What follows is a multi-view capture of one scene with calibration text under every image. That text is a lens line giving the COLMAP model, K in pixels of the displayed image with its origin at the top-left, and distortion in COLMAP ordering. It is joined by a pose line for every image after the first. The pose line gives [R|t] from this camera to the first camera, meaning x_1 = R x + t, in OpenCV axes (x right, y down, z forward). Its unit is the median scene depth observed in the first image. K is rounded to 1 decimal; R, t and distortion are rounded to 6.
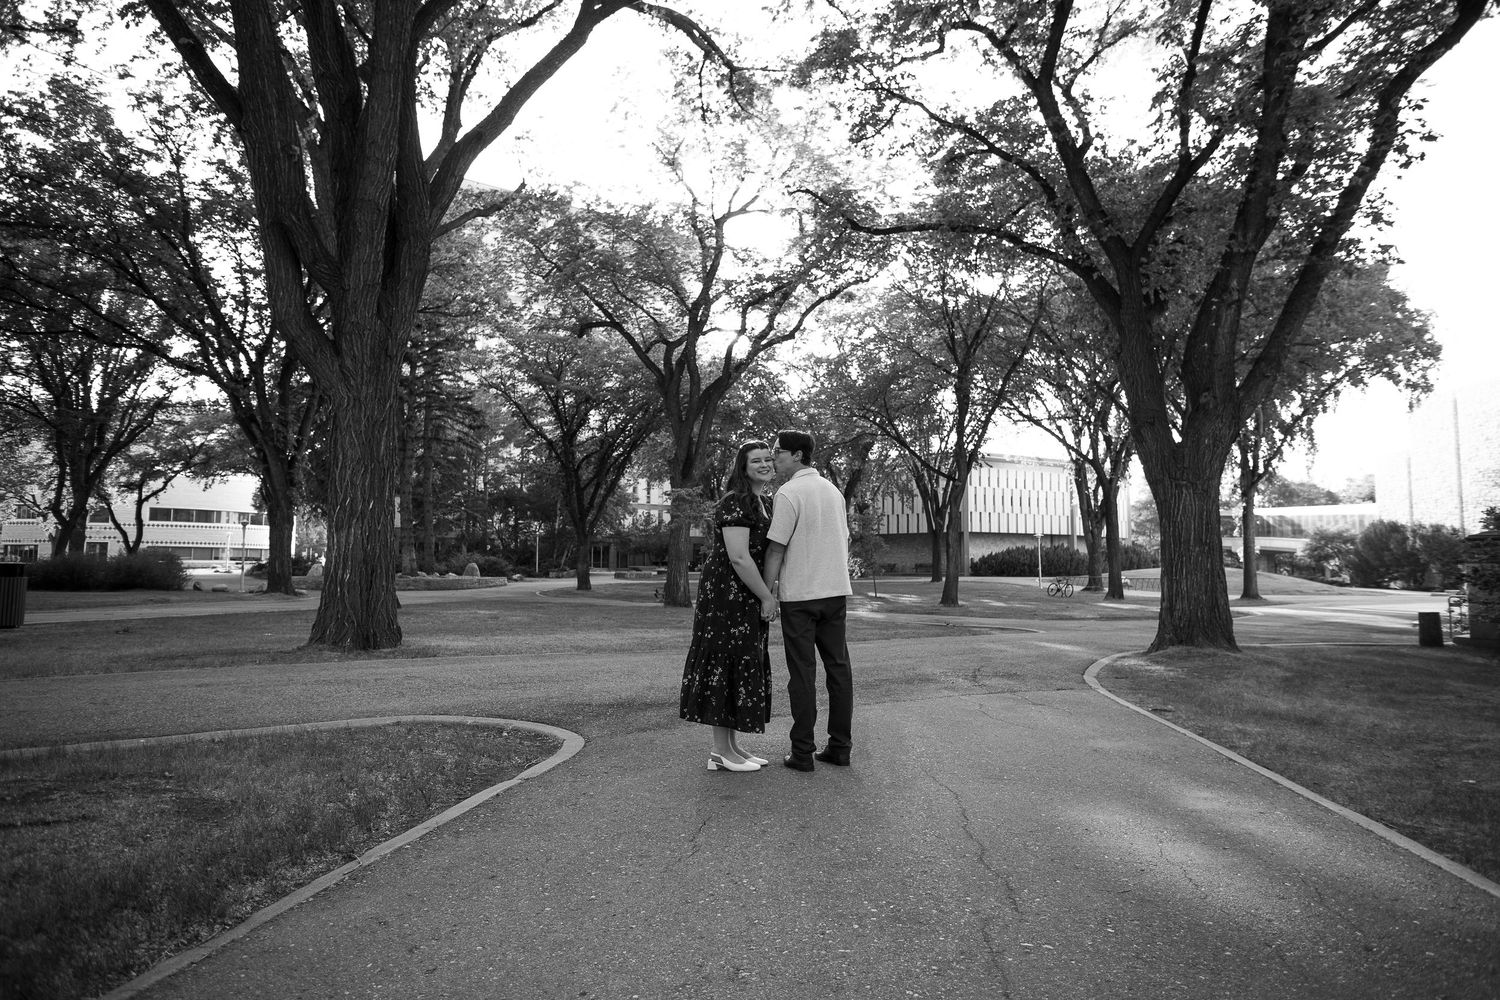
lens RADIAL K [[976.8, 0, 747.0], [0, 976.8, 502.8], [0, 0, 1]] dist [-0.000968, -0.000131]
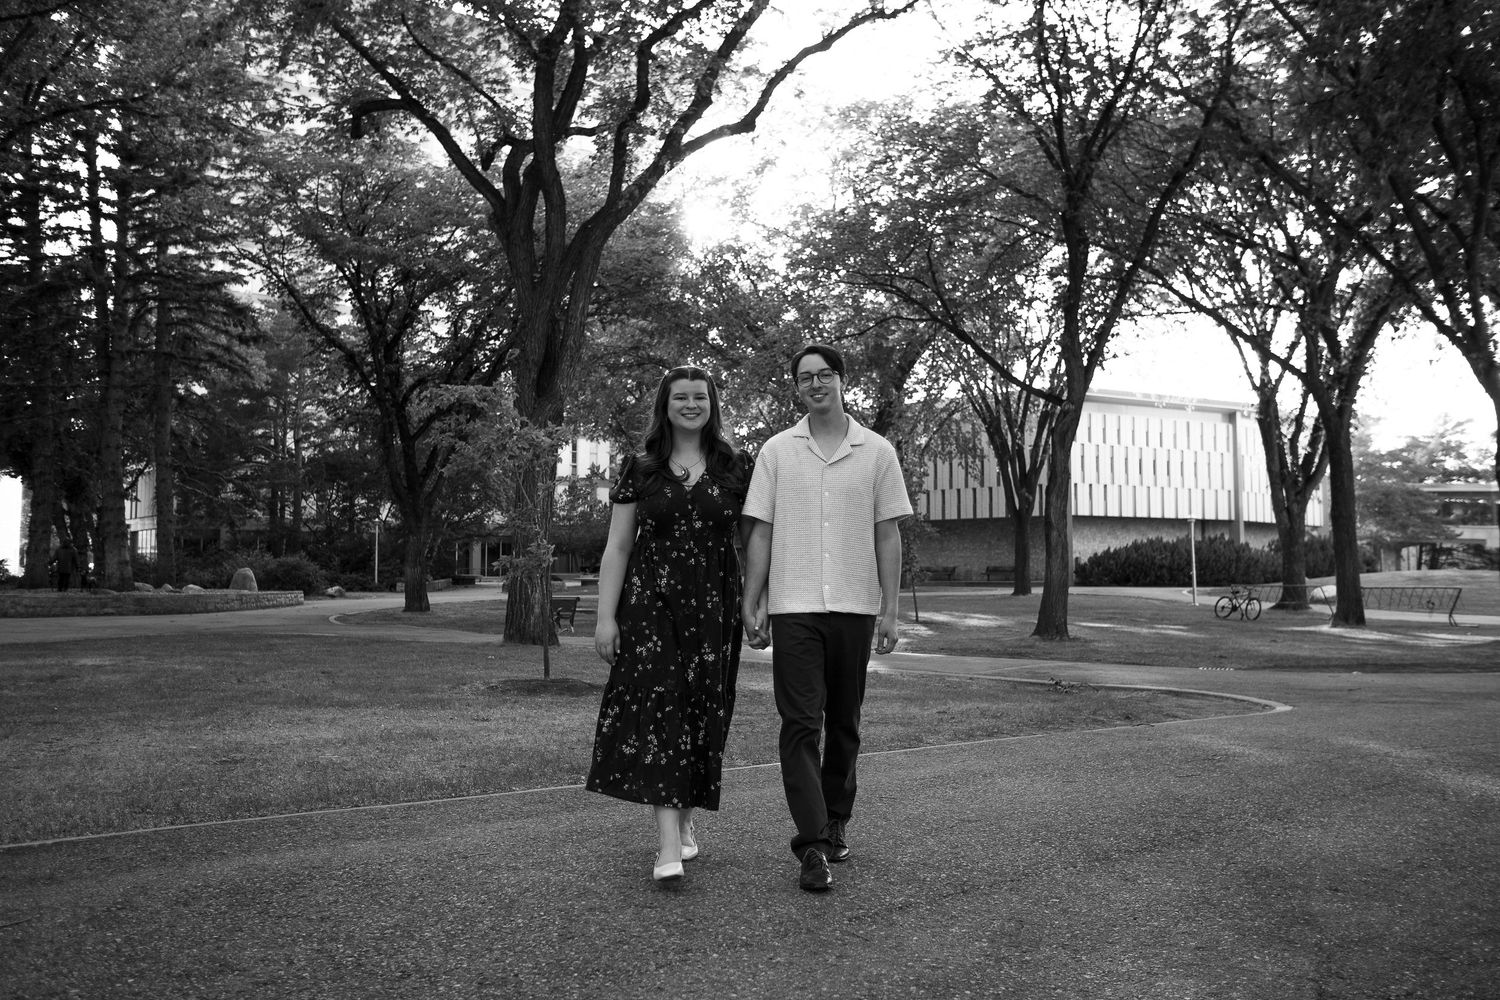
lens RADIAL K [[1386.2, 0, 758.0], [0, 1386.2, 507.7], [0, 0, 1]] dist [0.037467, 0.003991]
pose [[0.999962, -0.004262, 0.007591, 0.023767], [0.004136, 0.999854, 0.016572, 0.011445], [-0.007660, -0.016540, 0.999834, 0.138586]]
